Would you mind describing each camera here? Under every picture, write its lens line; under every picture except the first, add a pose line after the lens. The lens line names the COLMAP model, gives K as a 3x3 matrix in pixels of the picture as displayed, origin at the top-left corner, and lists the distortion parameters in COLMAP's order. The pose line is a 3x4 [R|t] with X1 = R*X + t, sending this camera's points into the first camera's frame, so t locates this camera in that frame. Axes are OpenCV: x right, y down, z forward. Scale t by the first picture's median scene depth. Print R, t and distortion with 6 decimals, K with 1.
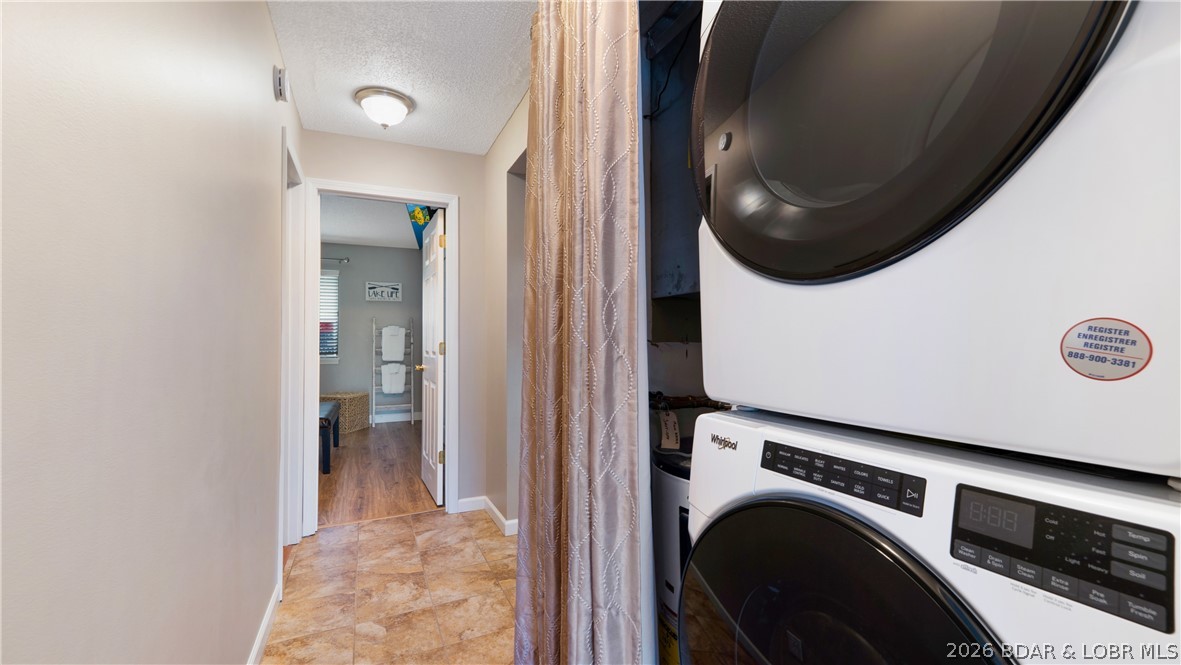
lens RADIAL K [[498.0, 0, 589.5], [0, 498.0, 340.0], [0, 0, 1]] dist [-0.003015, -0.000160]
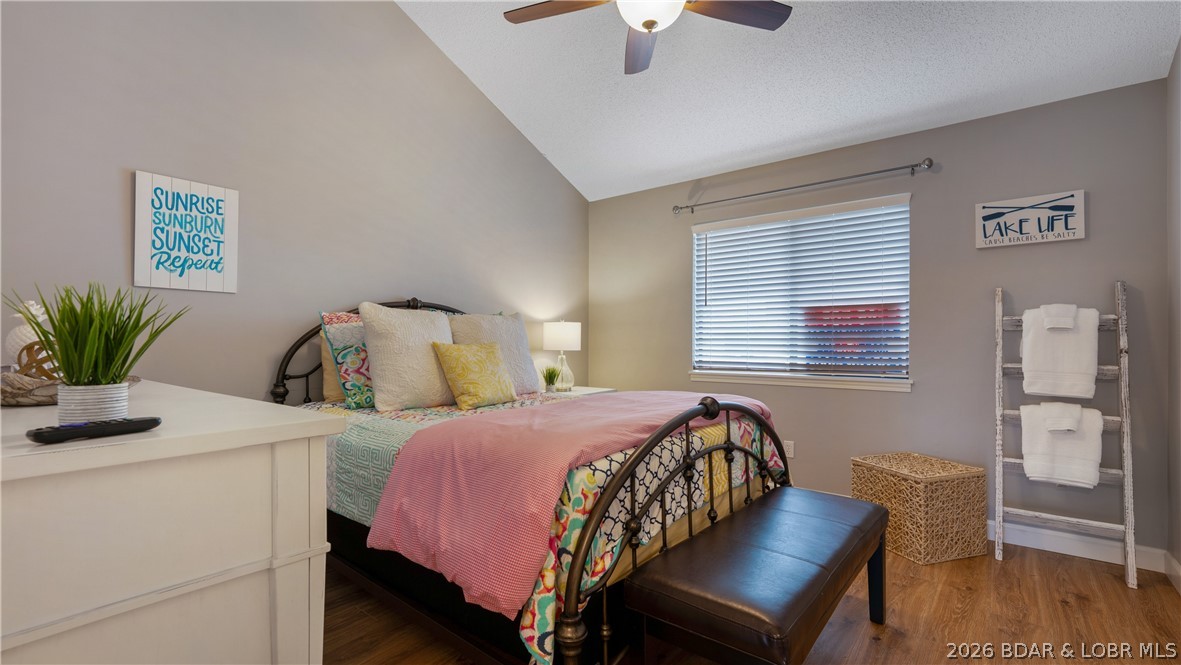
lens RADIAL K [[512.7, 0, 589.1], [0, 512.7, 336.8], [0, 0, 1]] dist [0.001287, 0.000182]
pose [[0.456433, 0.000814, -0.889757, -0.208947], [0.013711, 0.999874, 0.007949, -0.011263], [0.889652, -0.015827, 0.456365, 0.502791]]
